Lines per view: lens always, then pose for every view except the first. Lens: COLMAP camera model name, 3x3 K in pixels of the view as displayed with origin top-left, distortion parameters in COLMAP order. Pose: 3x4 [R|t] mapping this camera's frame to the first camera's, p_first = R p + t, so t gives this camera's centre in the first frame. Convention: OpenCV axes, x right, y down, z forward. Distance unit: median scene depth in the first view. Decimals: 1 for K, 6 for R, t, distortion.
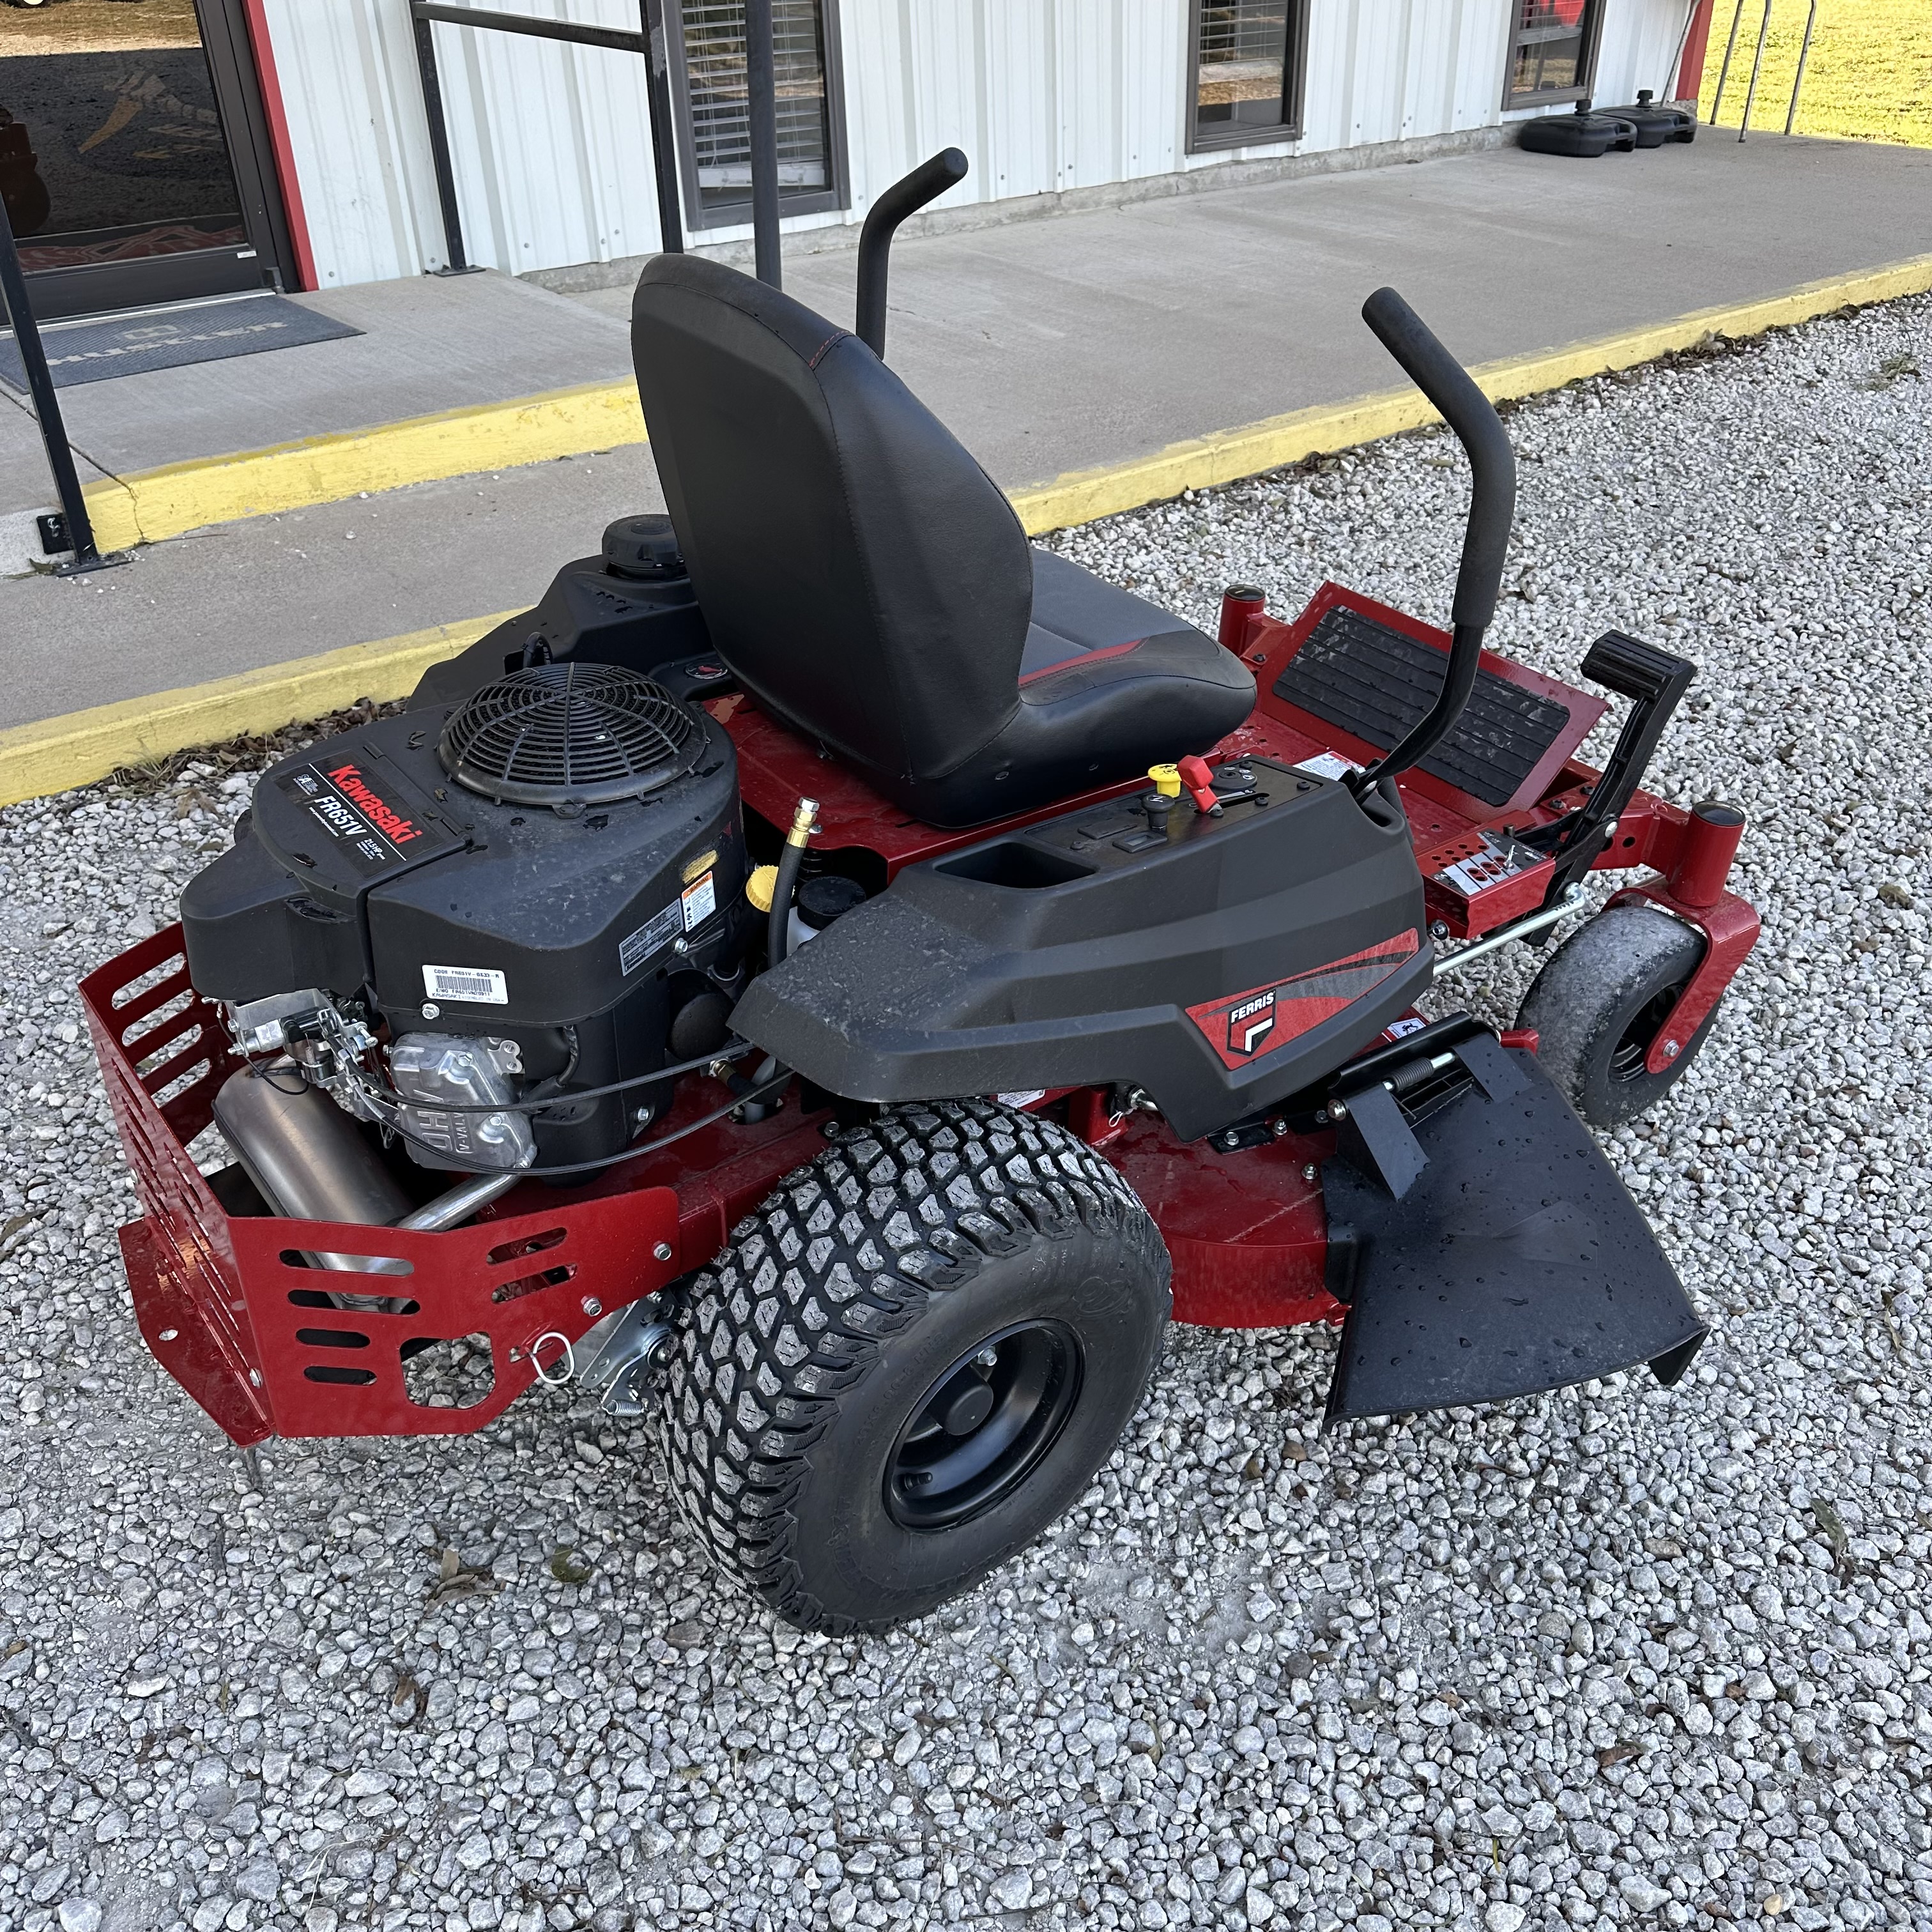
lens RADIAL K [[1804.2, 0, 973.3], [0, 1804.2, 966.6], [0, 0, 1]] dist [0.087247, -0.156471]
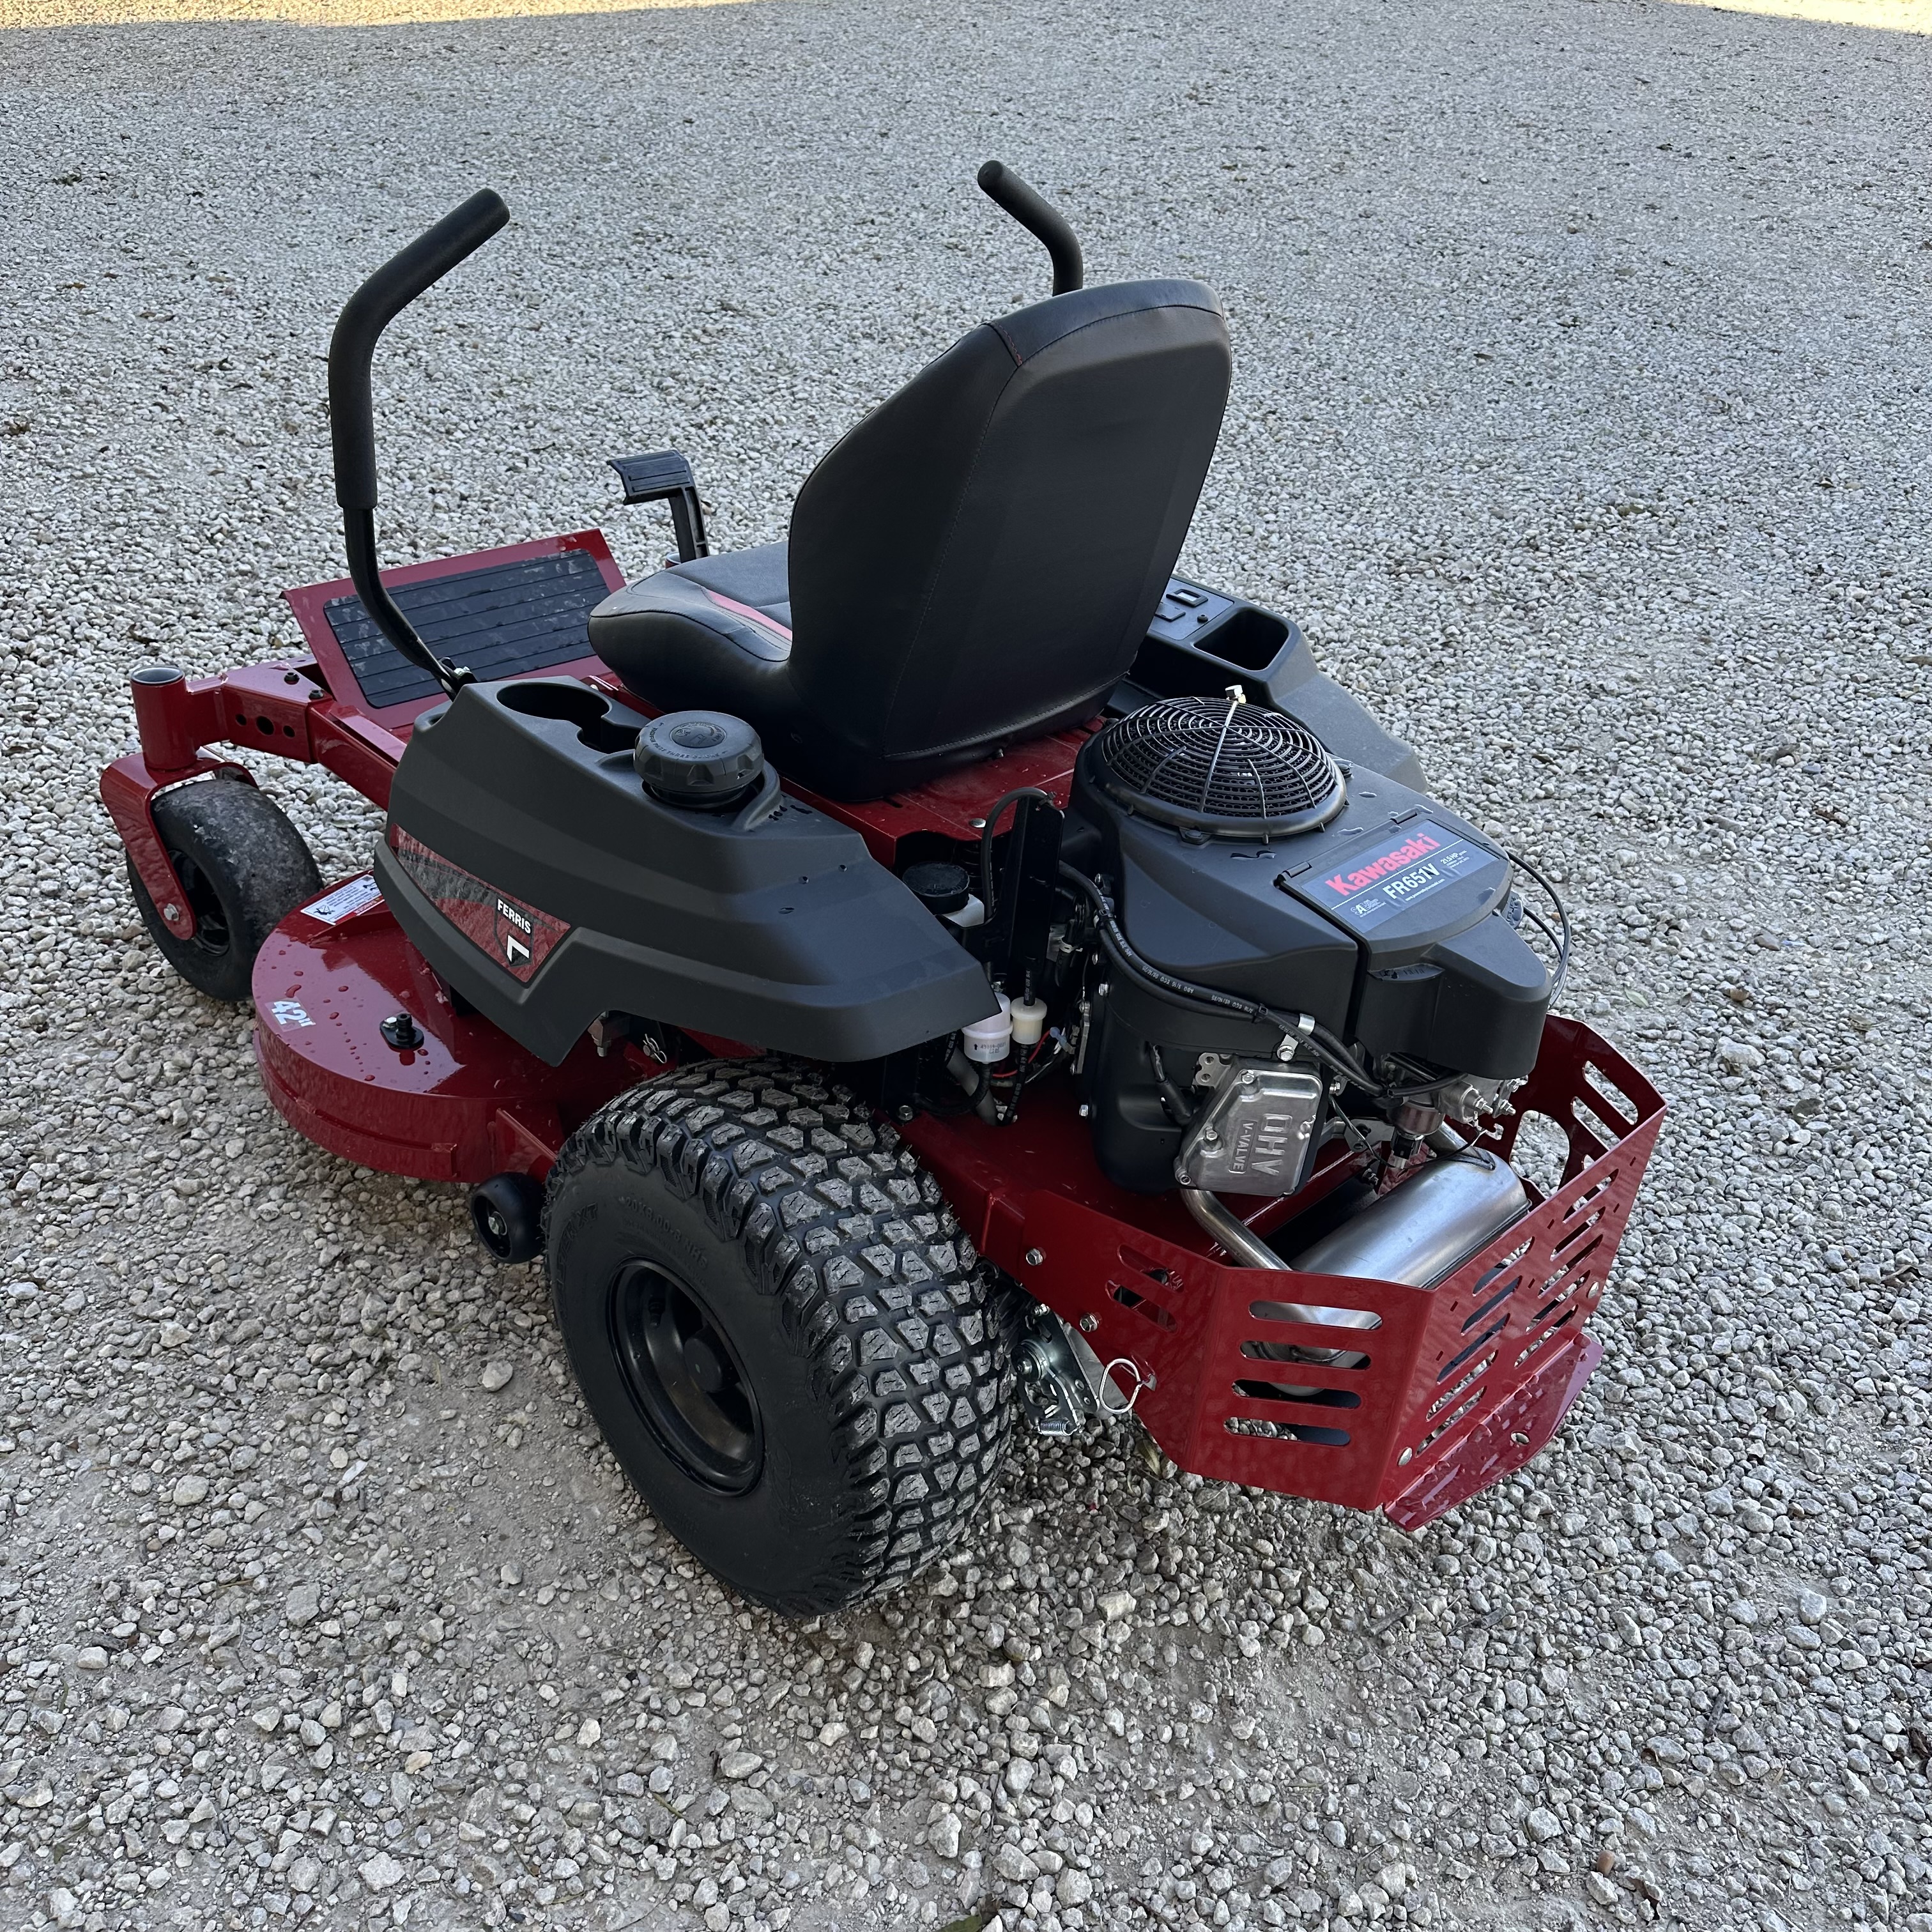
lens RADIAL K [[1803.1, 0, 975.8], [0, 1803.1, 973.4], [0, 0, 1]] dist [0.057827, -0.089082]
pose [[-0.116649, -0.581322, 0.805268, -0.766345], [0.481226, 0.676186, 0.557847, -0.478448], [-0.868801, 0.452588, 0.200871, 0.691517]]
